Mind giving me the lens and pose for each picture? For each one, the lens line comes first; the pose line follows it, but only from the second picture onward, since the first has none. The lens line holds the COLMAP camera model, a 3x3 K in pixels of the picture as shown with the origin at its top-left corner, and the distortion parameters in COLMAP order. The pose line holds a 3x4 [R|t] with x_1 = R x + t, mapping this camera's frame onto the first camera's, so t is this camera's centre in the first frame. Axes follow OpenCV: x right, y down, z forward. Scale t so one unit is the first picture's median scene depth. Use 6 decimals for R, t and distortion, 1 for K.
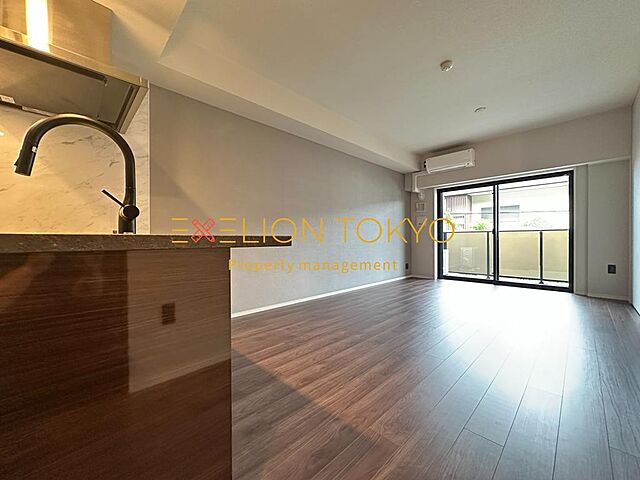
lens RADIAL K [[256.9, 0, 321.2], [0, 256.9, 240.3], [0, 0, 1]] dist [-0.000436, -0.000085]
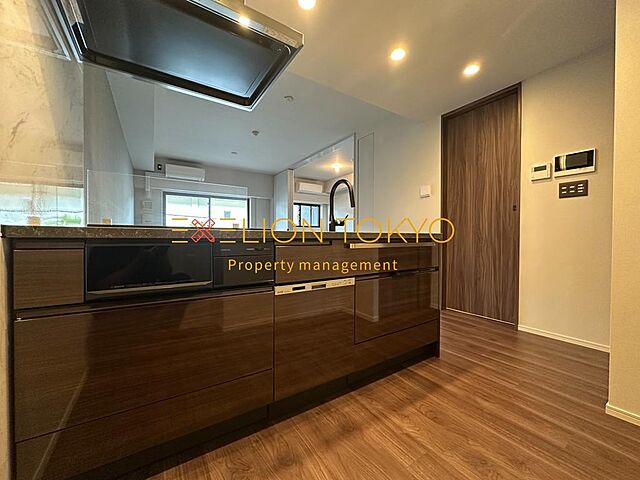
lens RADIAL K [[256.9, 0, 320.6], [0, 256.9, 240.1], [0, 0, 1]] dist [-0.000436, -0.000085]
pose [[0.196087, -0.006719, 0.980563, -0.600507], [-0.001006, 0.999975, 0.007053, 0.004386], [-0.980586, -0.002369, 0.196075, 0.134628]]
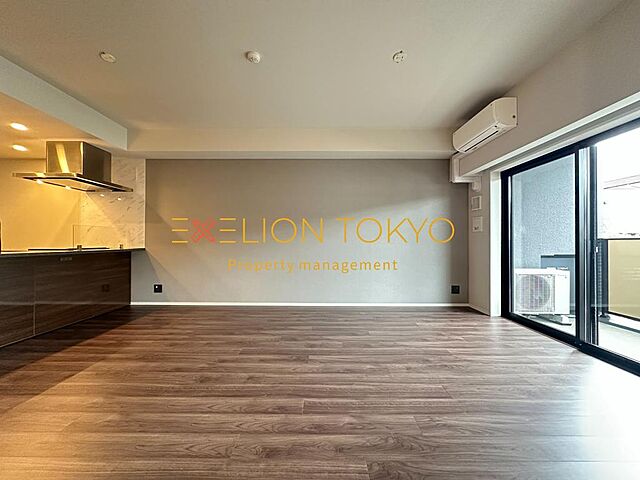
lens RADIAL K [[256.9, 0, 320.8], [0, 256.9, 239.0], [0, 0, 1]] dist [-0.000436, -0.000085]
pose [[0.704297, 0.000271, -0.709906, 0.697310], [-0.010122, 0.999902, -0.009660, -0.031137], [0.709834, 0.013989, 0.704231, 0.307533]]
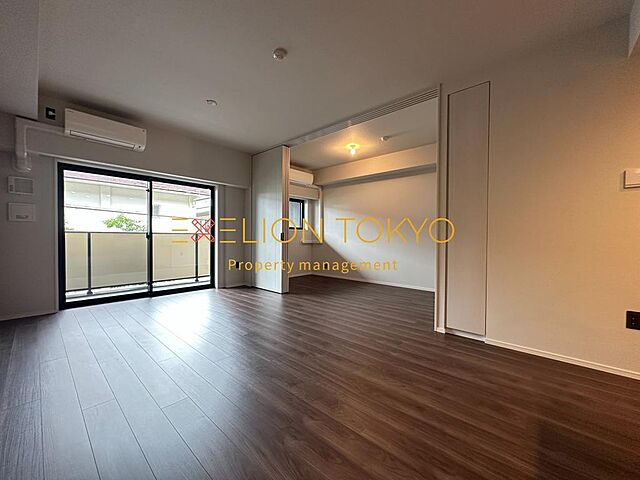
lens RADIAL K [[256.9, 0, 320.2], [0, 256.9, 239.8], [0, 0, 1]] dist [-0.000436, -0.000085]
pose [[-0.064871, -0.007865, 0.997863, -0.225141], [-0.003188, 0.999965, 0.007674, -0.028422], [-0.997889, -0.002683, -0.064894, 0.506528]]
